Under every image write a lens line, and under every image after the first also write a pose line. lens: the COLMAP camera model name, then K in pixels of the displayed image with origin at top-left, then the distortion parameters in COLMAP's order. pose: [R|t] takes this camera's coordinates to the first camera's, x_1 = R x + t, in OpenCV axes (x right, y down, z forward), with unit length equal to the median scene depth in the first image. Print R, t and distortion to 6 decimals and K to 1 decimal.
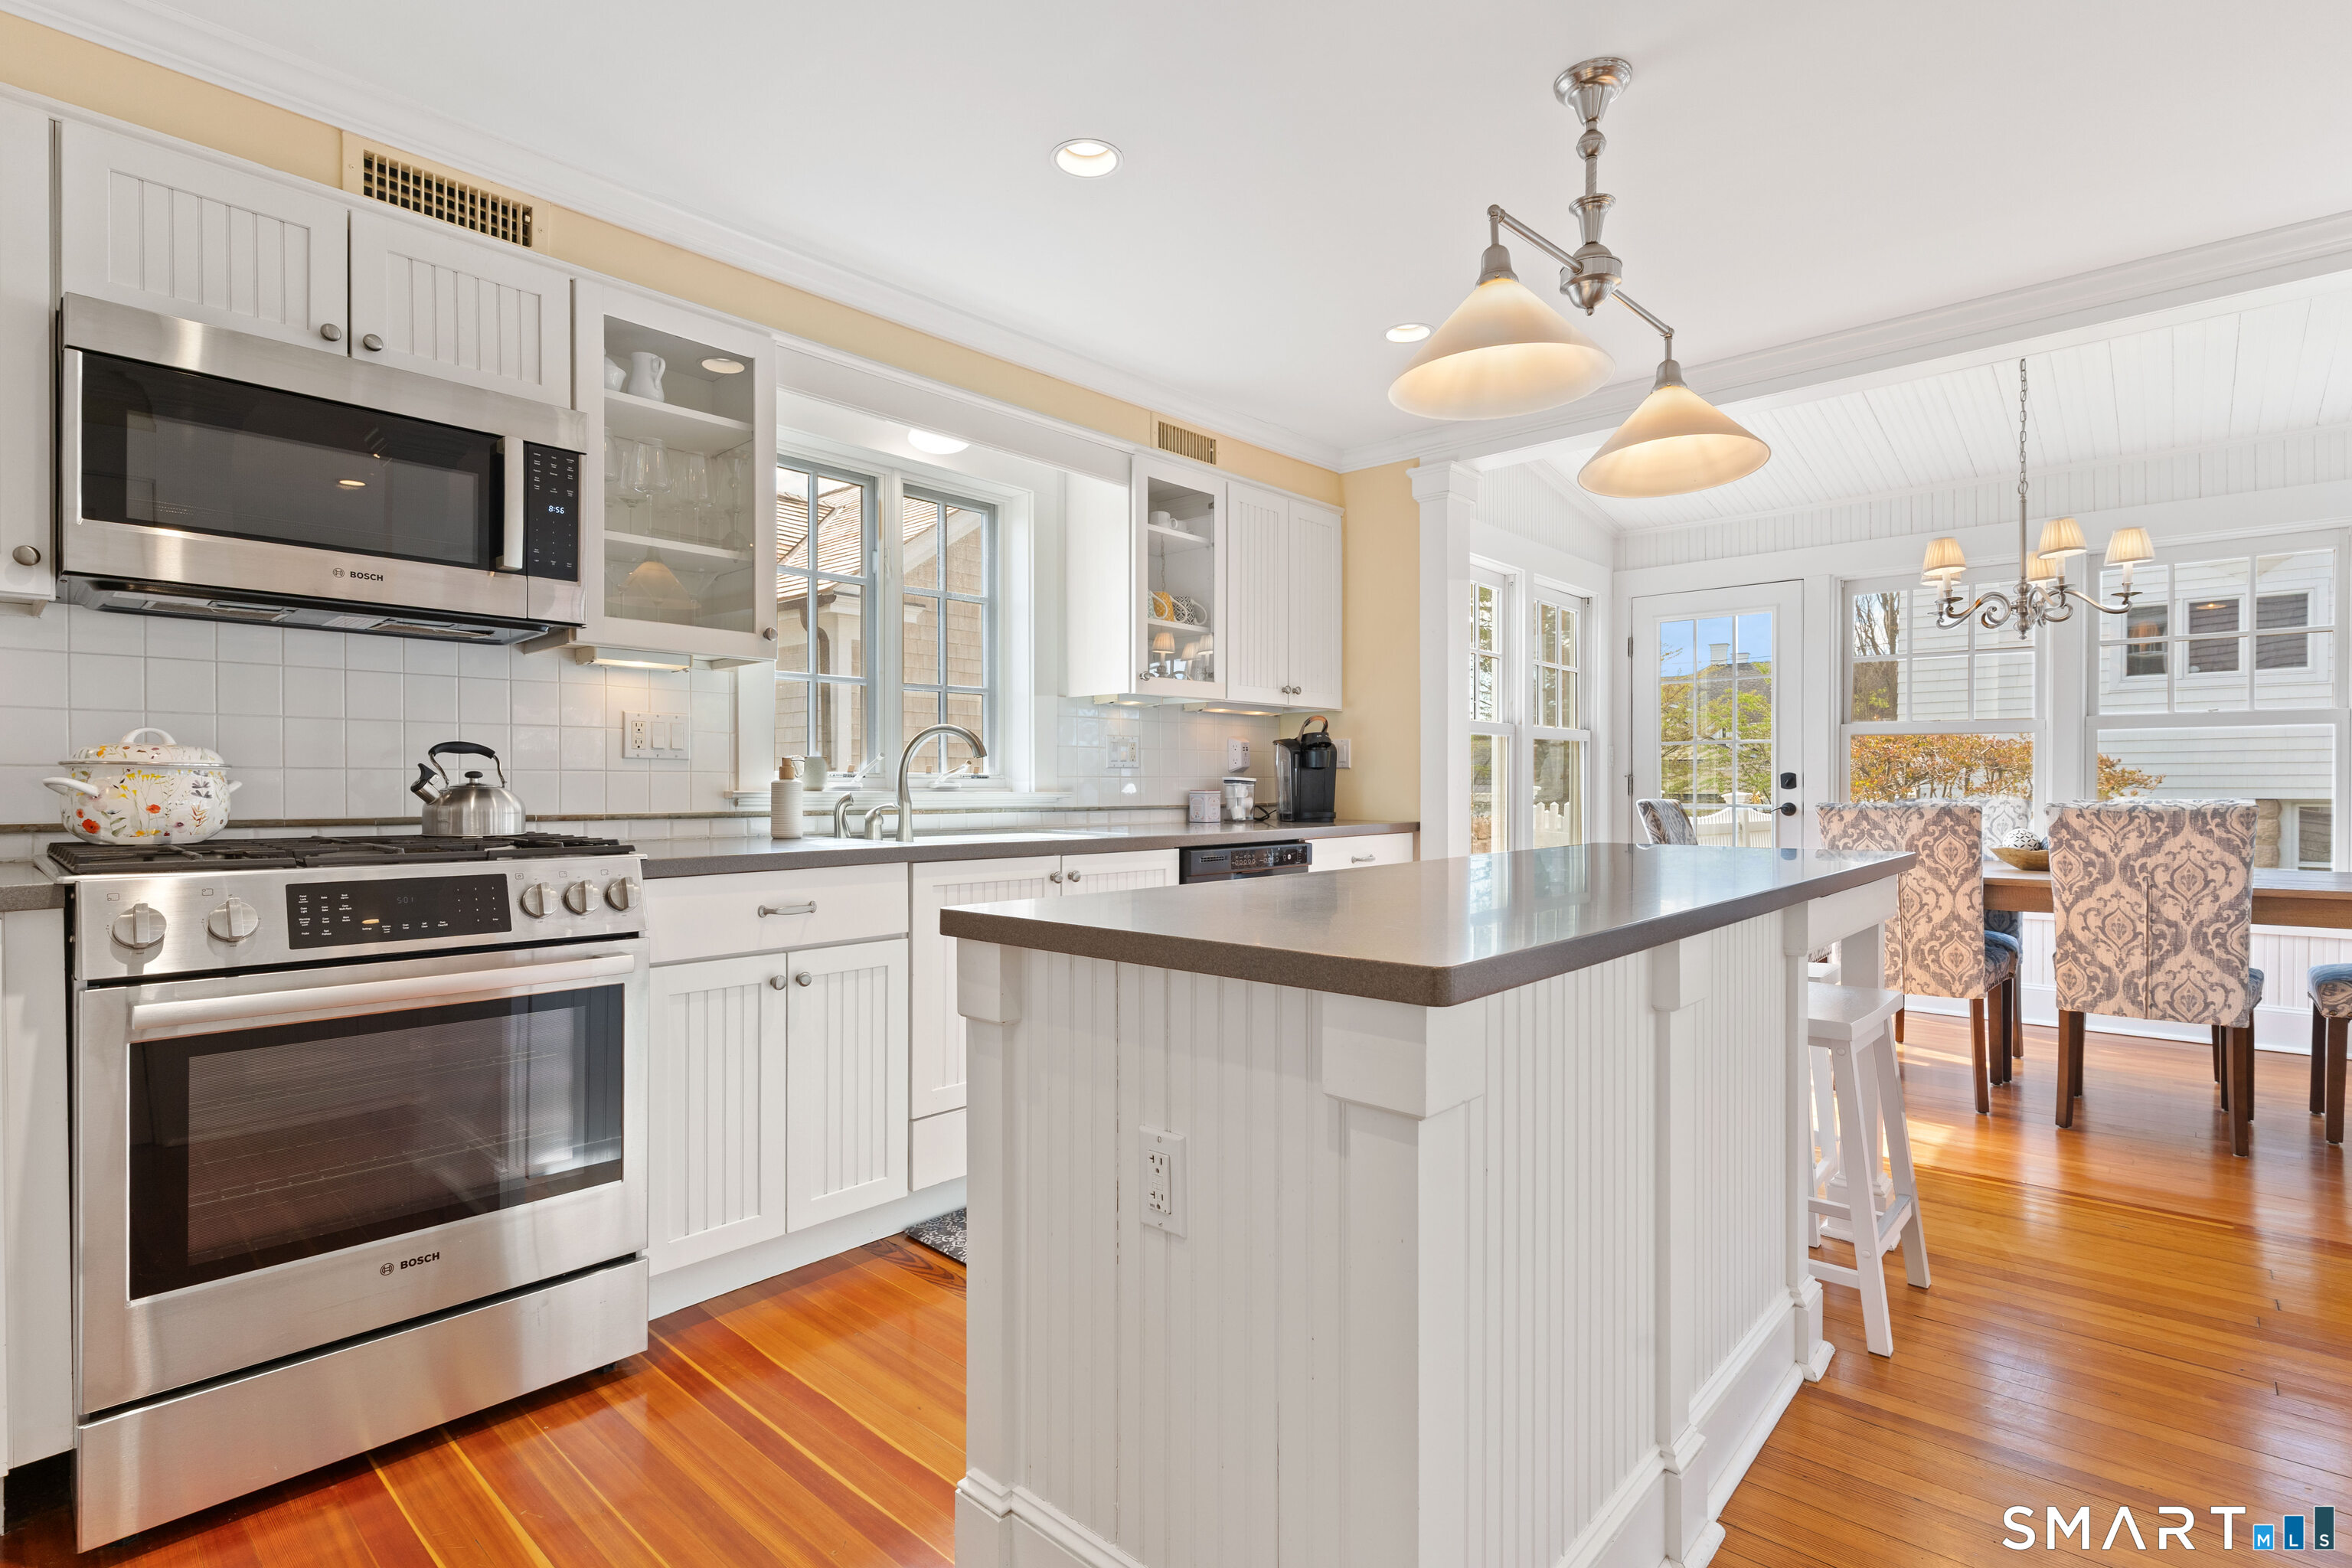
lens RADIAL K [[1135.1, 0, 1155.9], [0, 1135.1, 794.5], [0, 0, 1]] dist [0.004099, -0.000761]
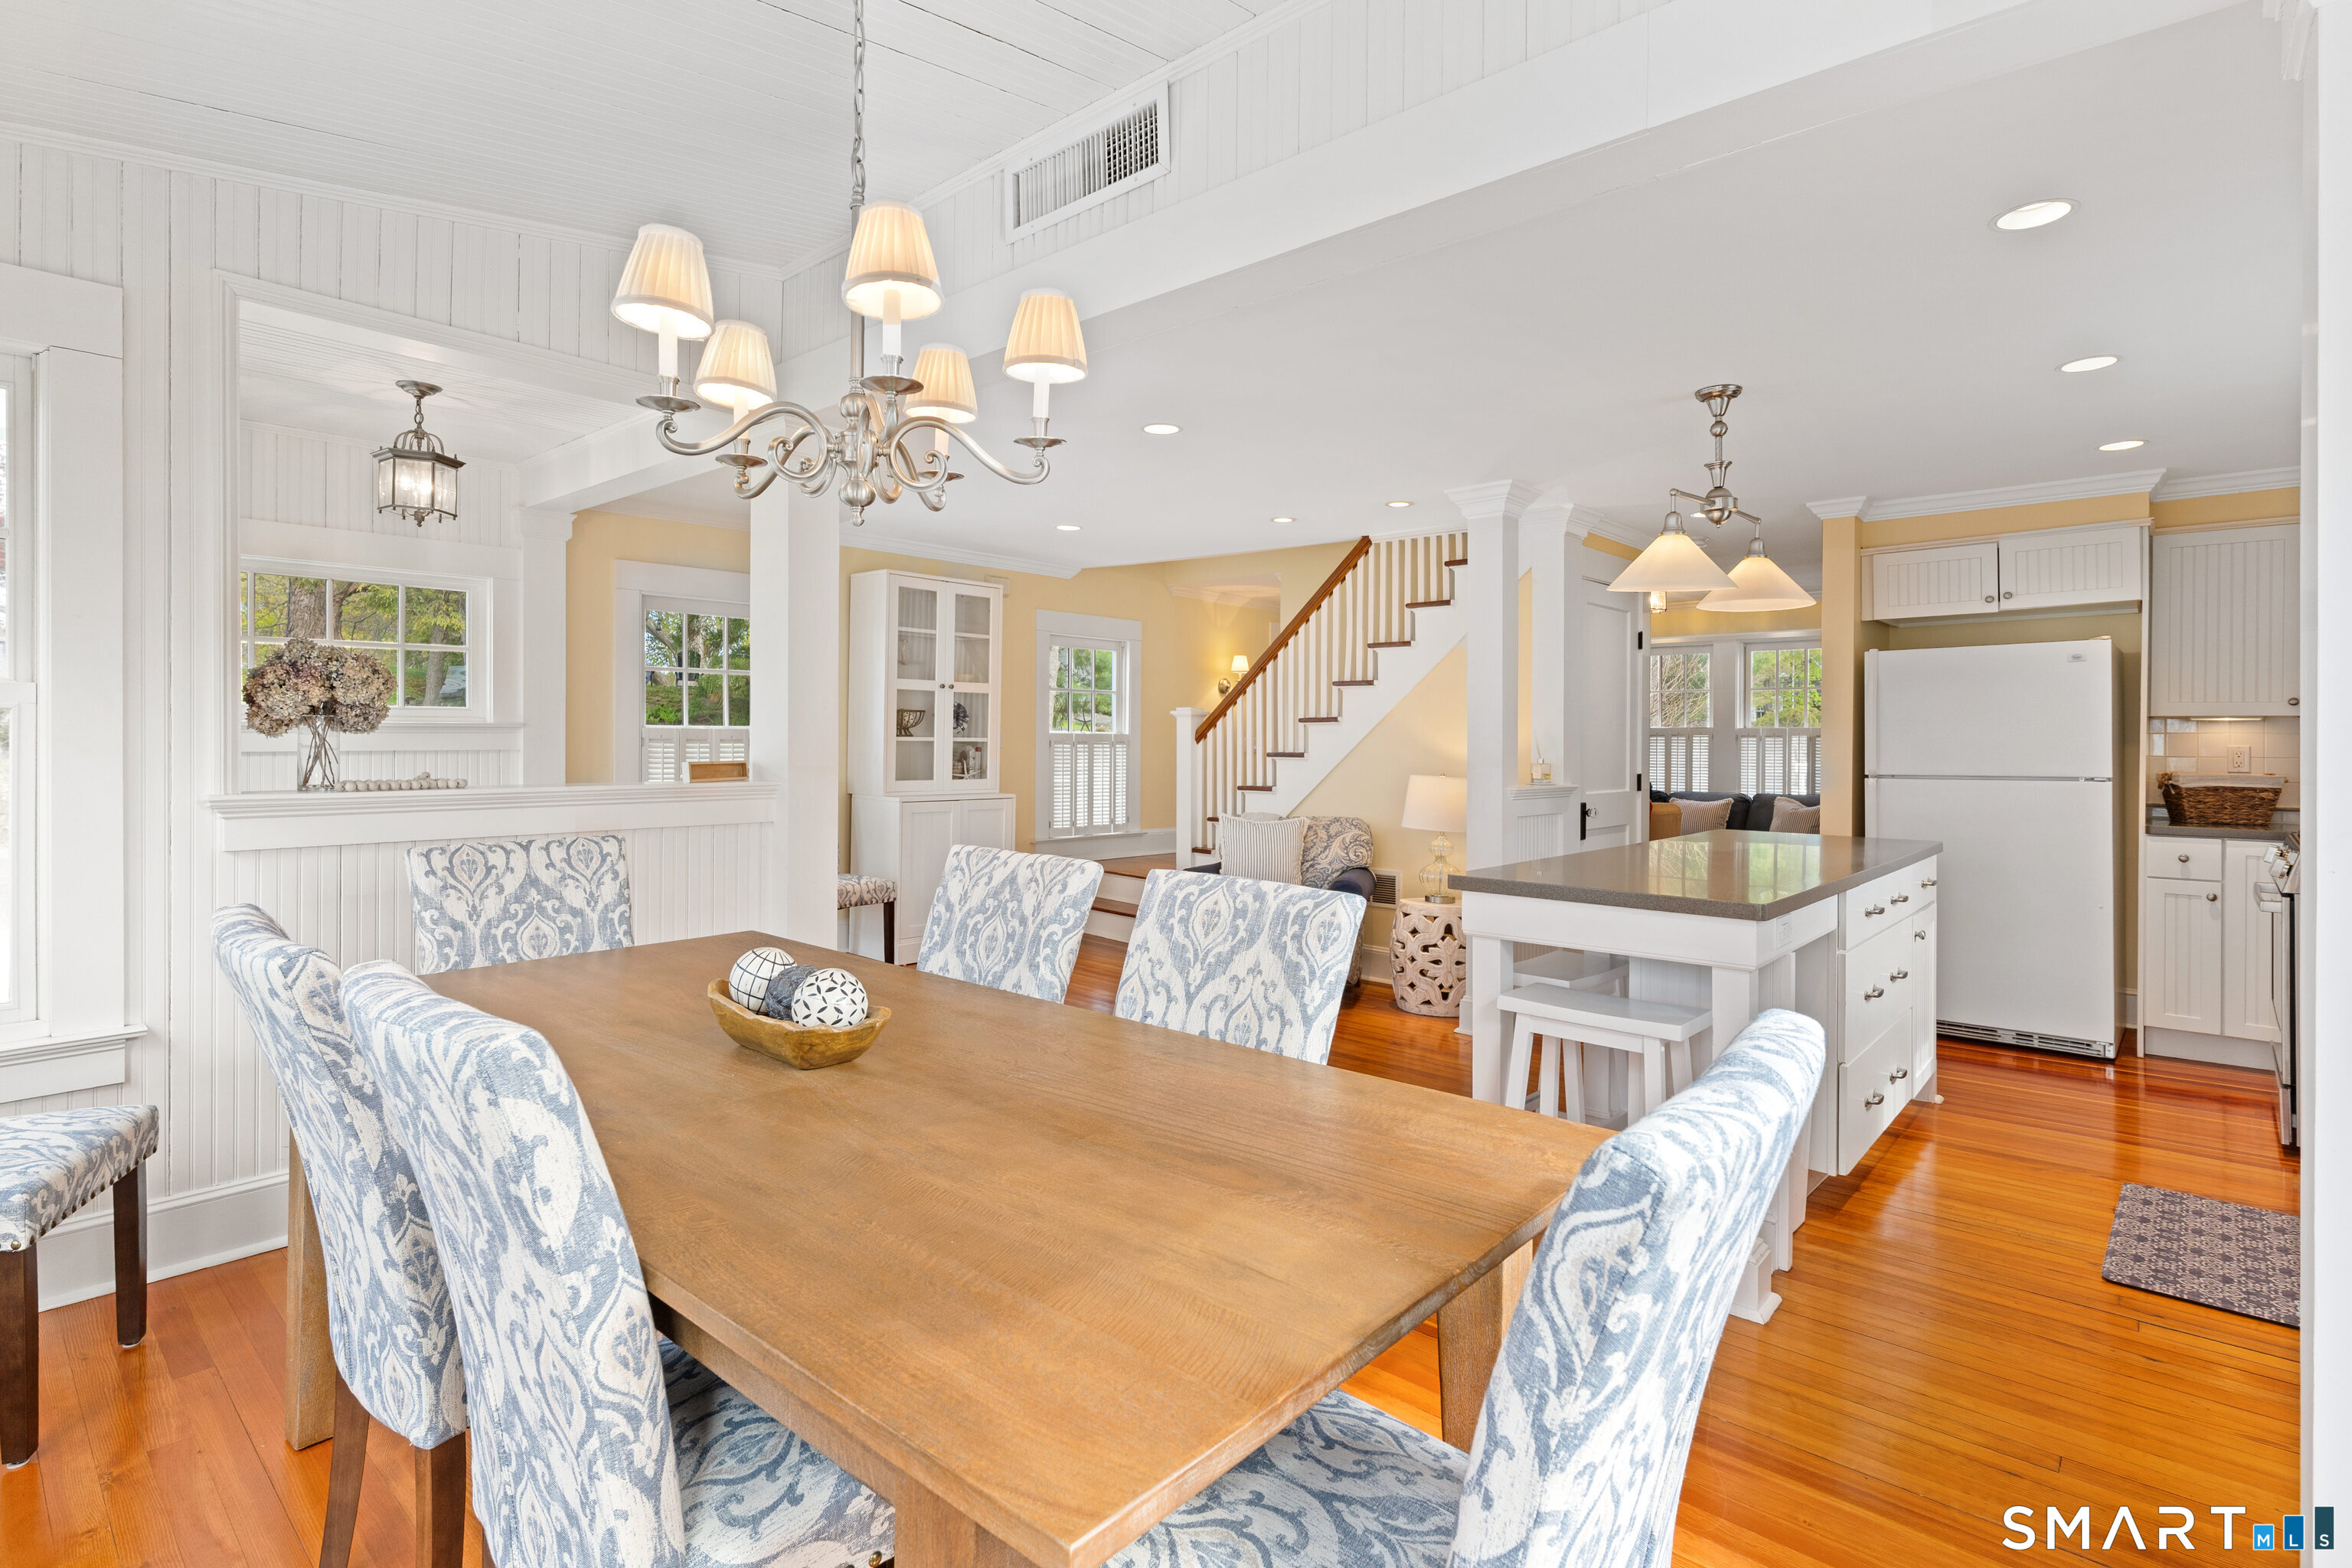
lens RADIAL K [[1135.1, 0, 1152.6], [0, 1135.1, 740.7], [0, 0, 1]] dist [0.004099, -0.000761]
pose [[-0.999990, -0.004415, 0.001002, 0.784990], [-0.004407, 0.999954, 0.008552, -0.071387], [-0.001039, 0.008547, -0.999963, 1.730644]]
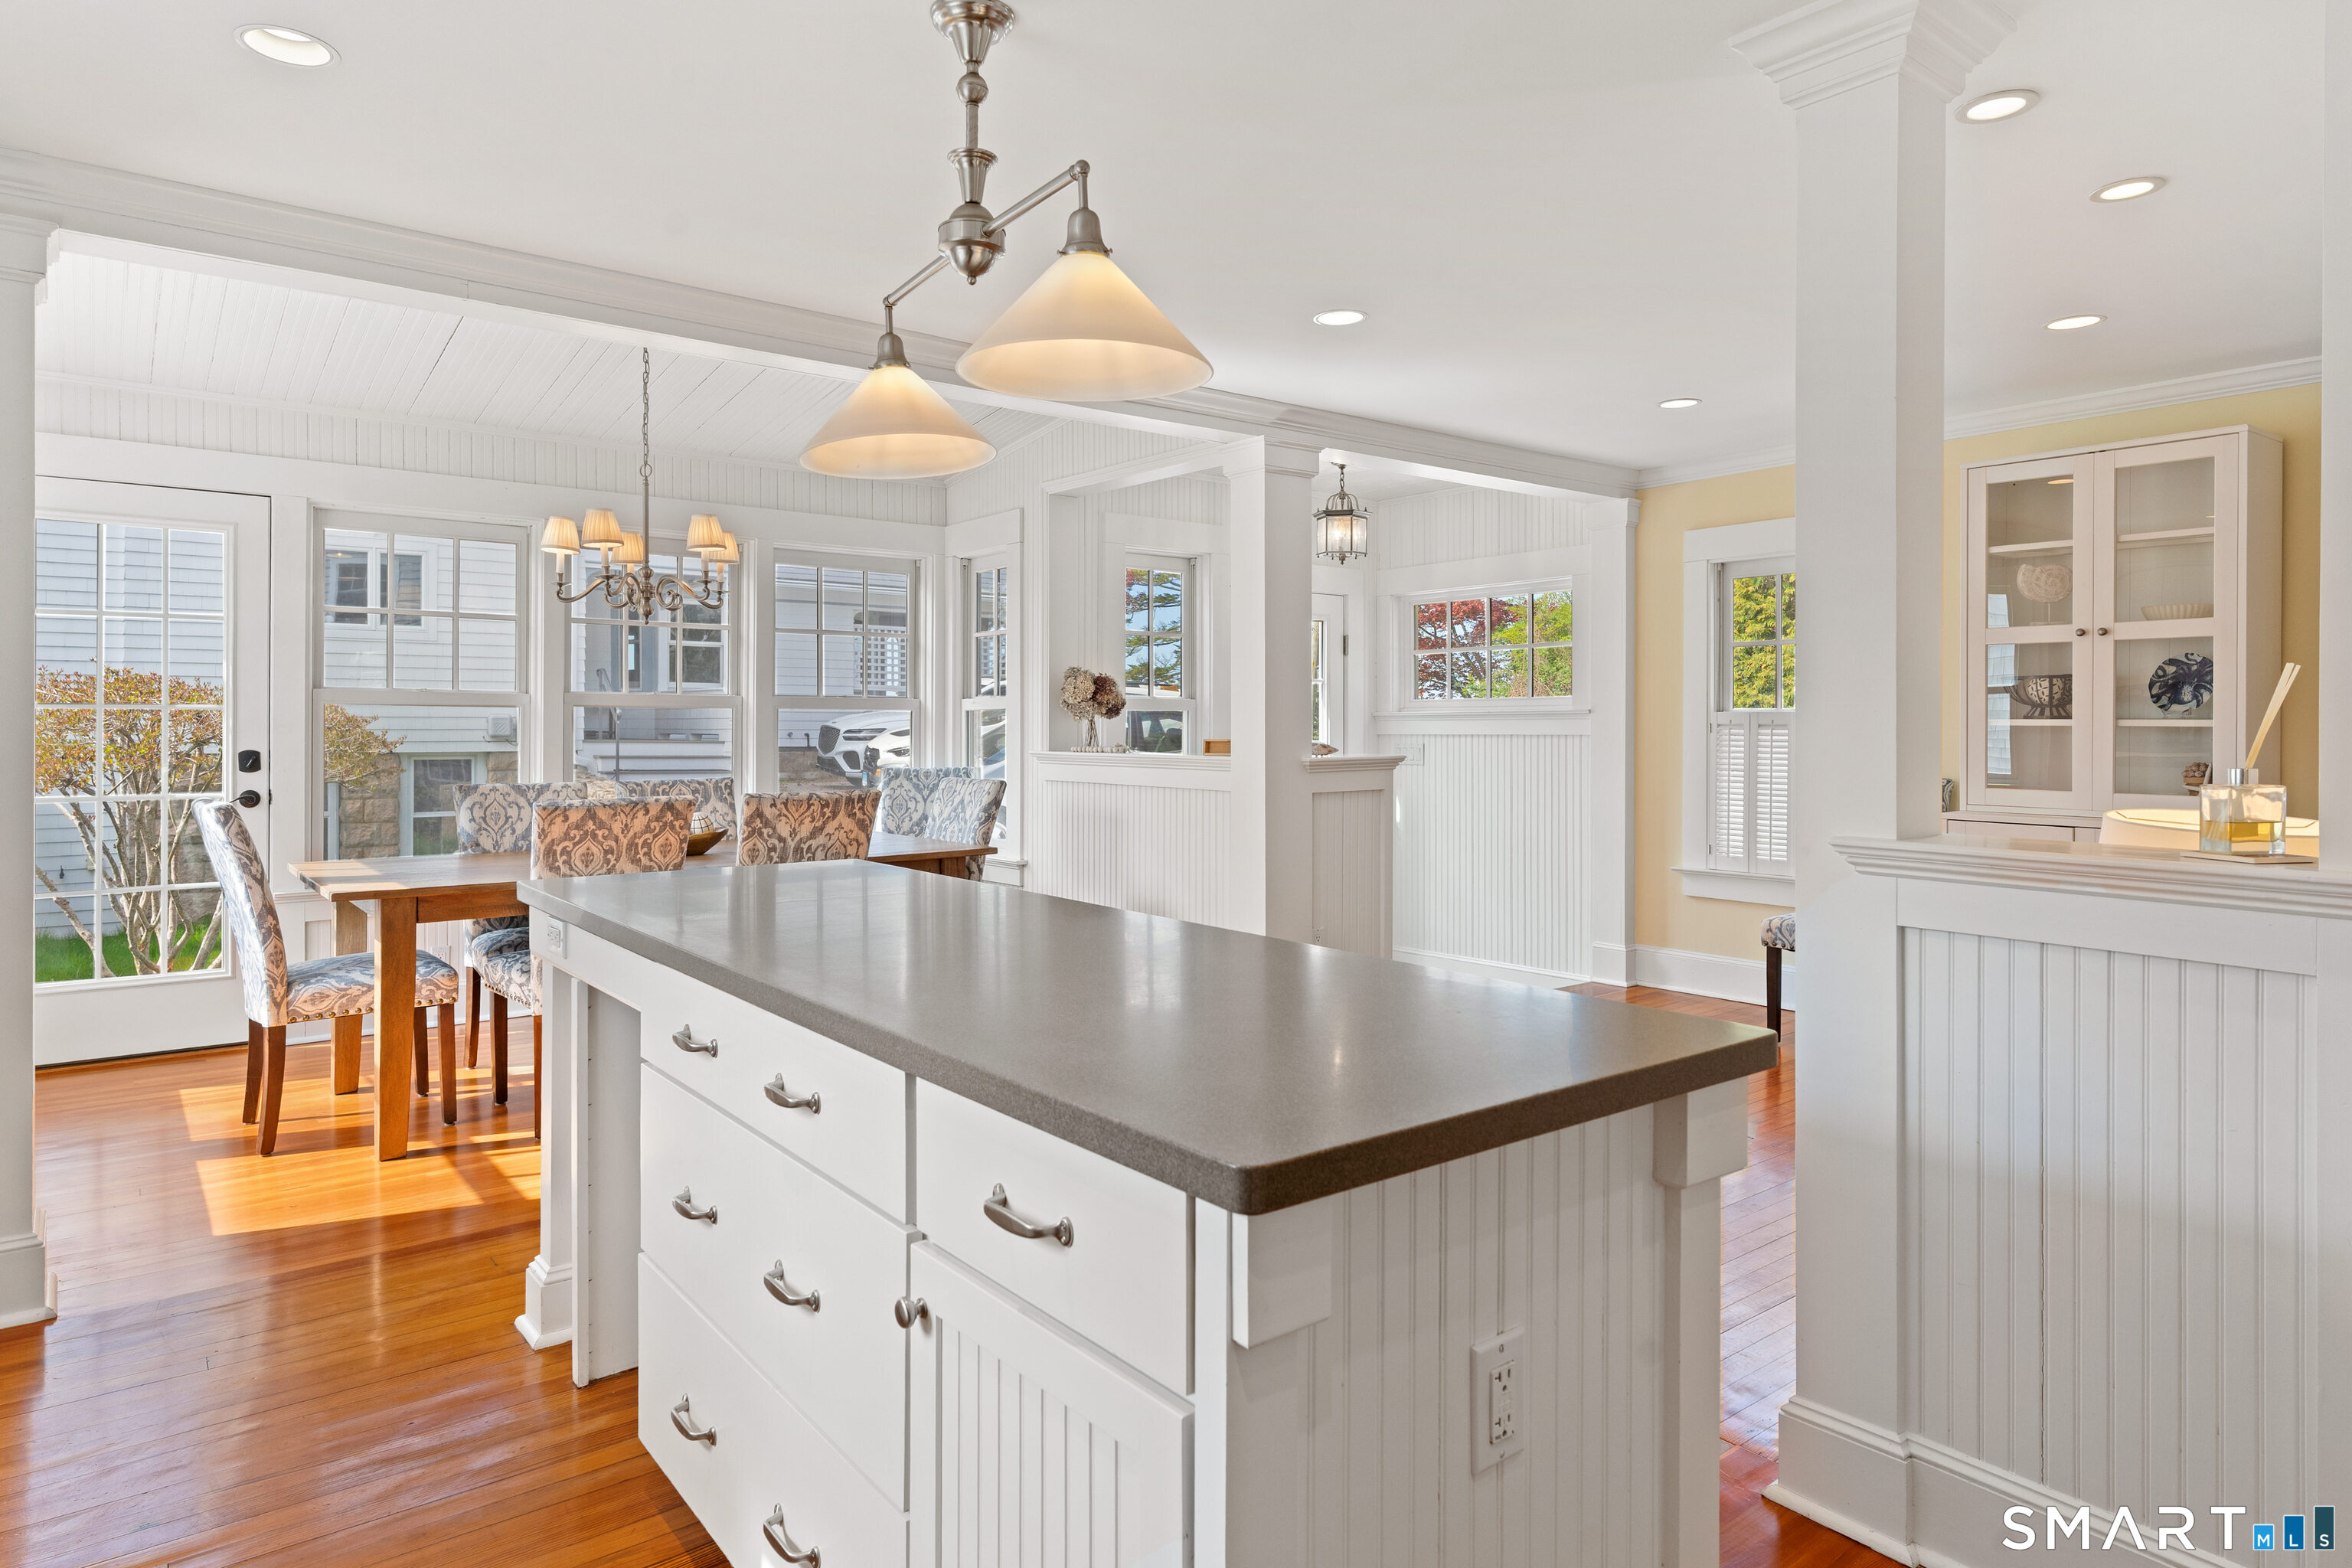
lens RADIAL K [[1324.8, 0, 1134.3], [0, 1324.8, 717.1], [0, 0, 1]] dist [-0.000530, 0.000613]
pose [[0.170953, 0.006339, 0.985259, -0.375822], [0.004454, 0.999964, -0.007207, -0.055523], [-0.985269, 0.005620, 0.170919, 0.456249]]
